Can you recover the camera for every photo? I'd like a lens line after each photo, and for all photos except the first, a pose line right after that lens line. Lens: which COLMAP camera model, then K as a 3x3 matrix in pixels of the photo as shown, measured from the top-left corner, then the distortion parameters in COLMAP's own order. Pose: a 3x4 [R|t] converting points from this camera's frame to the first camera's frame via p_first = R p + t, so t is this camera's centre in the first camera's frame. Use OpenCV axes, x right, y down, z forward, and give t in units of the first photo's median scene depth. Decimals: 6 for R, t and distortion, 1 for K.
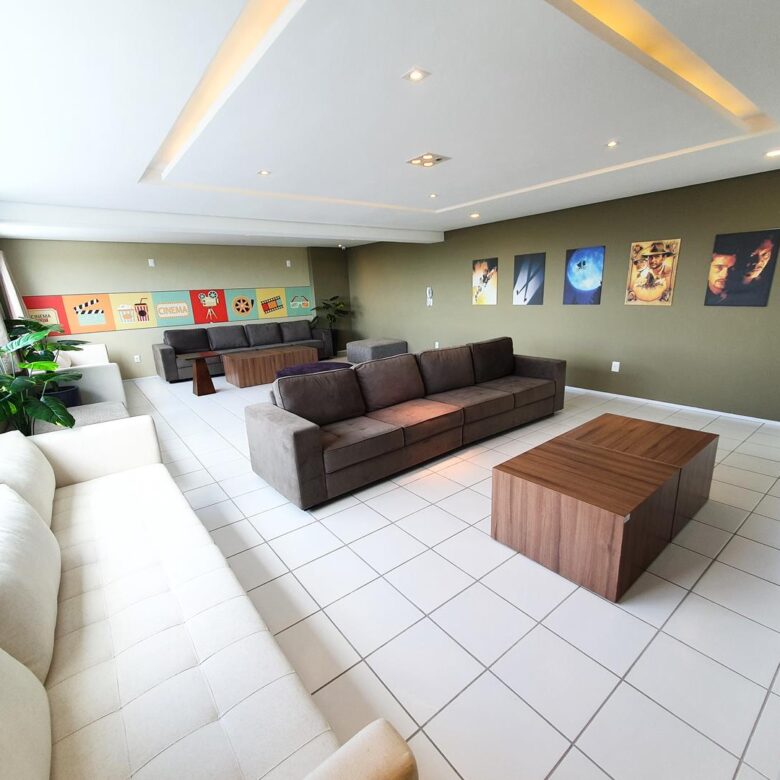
lens RADIAL K [[408.0, 0, 387.7], [0, 408.0, 389.1], [0, 0, 1]] dist [0.009644, -0.003912]
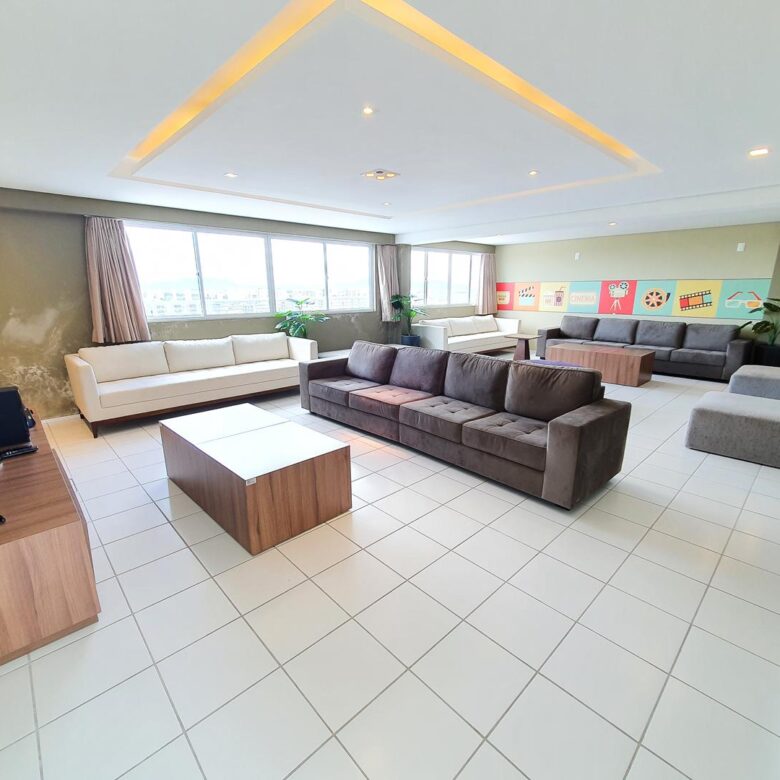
lens RADIAL K [[408.0, 0, 385.4], [0, 408.0, 393.0], [0, 0, 1]] dist [0.009644, -0.003912]
pose [[0.087283, 0.288053, -0.953628, 0.529679], [-0.240133, 0.935137, 0.260489, -0.109719], [0.966808, 0.206261, 0.150793, 0.356968]]
